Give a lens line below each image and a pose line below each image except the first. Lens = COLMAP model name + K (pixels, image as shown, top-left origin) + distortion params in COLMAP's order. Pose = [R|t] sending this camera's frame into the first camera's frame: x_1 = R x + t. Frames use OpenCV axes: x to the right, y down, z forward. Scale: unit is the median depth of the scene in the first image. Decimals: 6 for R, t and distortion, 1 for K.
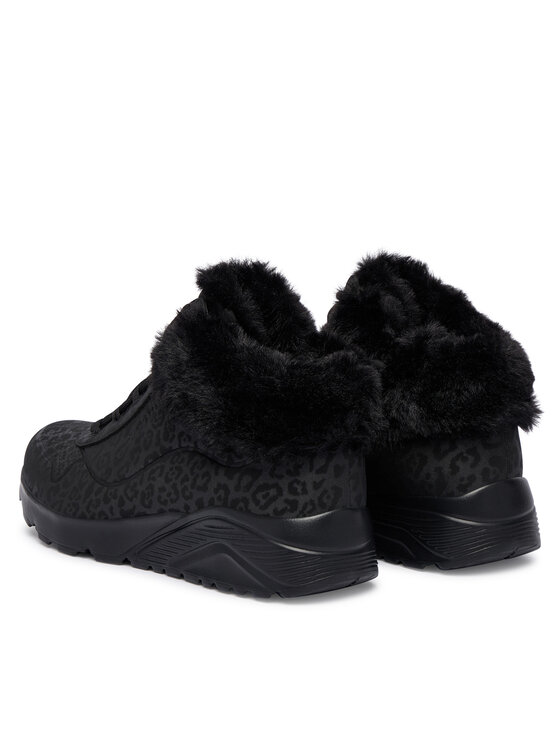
lens RADIAL K [[2203.4, 0, 279.1], [0, 2203.4, 373.0], [0, 0, 1]] dist [-0.704279, 0.000000]
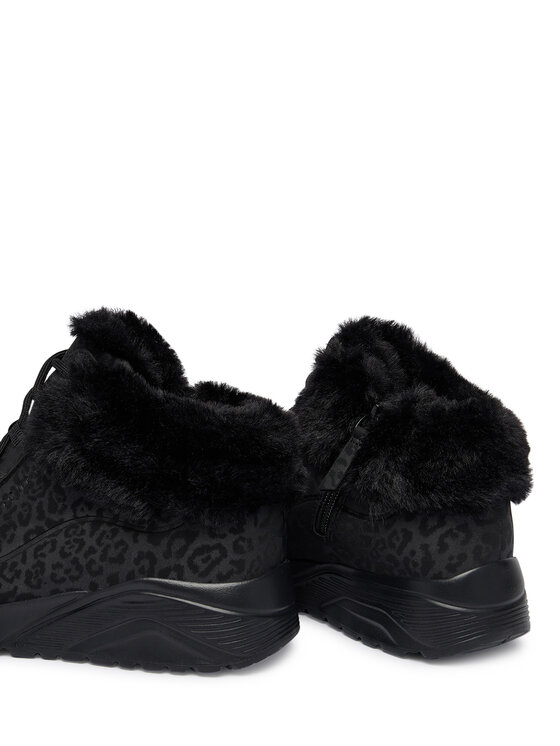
lens RADIAL K [[909.6, 0, 279.1], [0, 909.6, 377.5], [0, 0, 1]] dist [-0.062639, 0.000000]
pose [[0.999106, 0.012699, -0.040325, 0.026276], [-0.016084, 0.996271, -0.084769, 0.006465], [0.039098, 0.085341, 0.995584, 0.616240]]
